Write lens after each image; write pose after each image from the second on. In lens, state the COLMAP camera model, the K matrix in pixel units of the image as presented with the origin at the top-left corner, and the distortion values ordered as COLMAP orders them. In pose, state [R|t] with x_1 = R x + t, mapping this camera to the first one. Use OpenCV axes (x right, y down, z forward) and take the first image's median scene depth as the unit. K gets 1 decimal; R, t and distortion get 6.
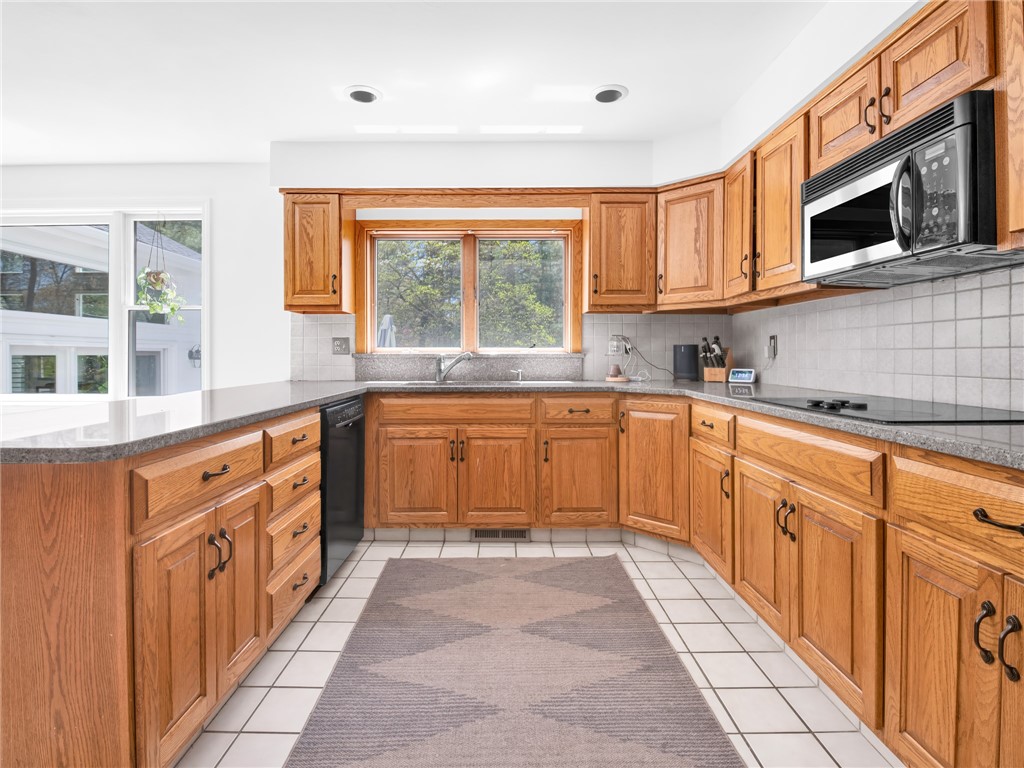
lens RADIAL K [[521.5, 0, 485.2], [0, 521.5, 360.7], [0, 0, 1]] dist [-0.000997, -0.009488]
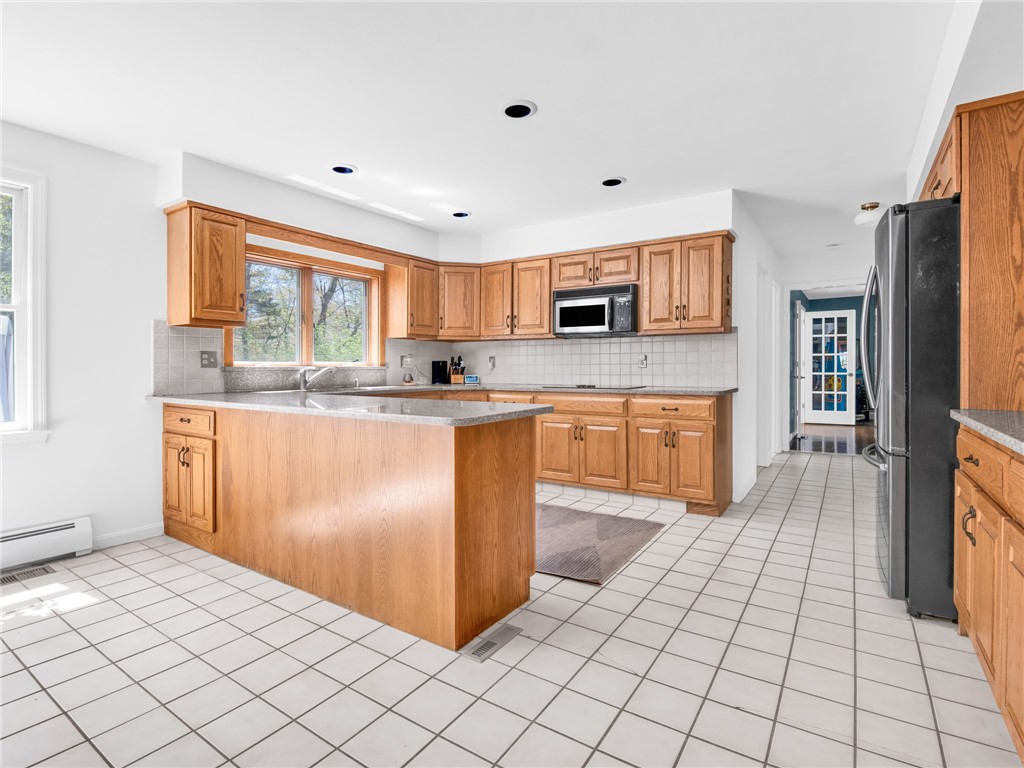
lens RADIAL K [[527.9, 0, 497.4], [0, 527.9, 381.1], [0, 0, 1]] dist [-0.022667, -0.009964]
pose [[0.556419, -0.023350, 0.830573, -0.968011], [0.012331, 0.999727, 0.019844, 0.001006], [-0.830810, -0.000800, 0.556555, -0.045662]]
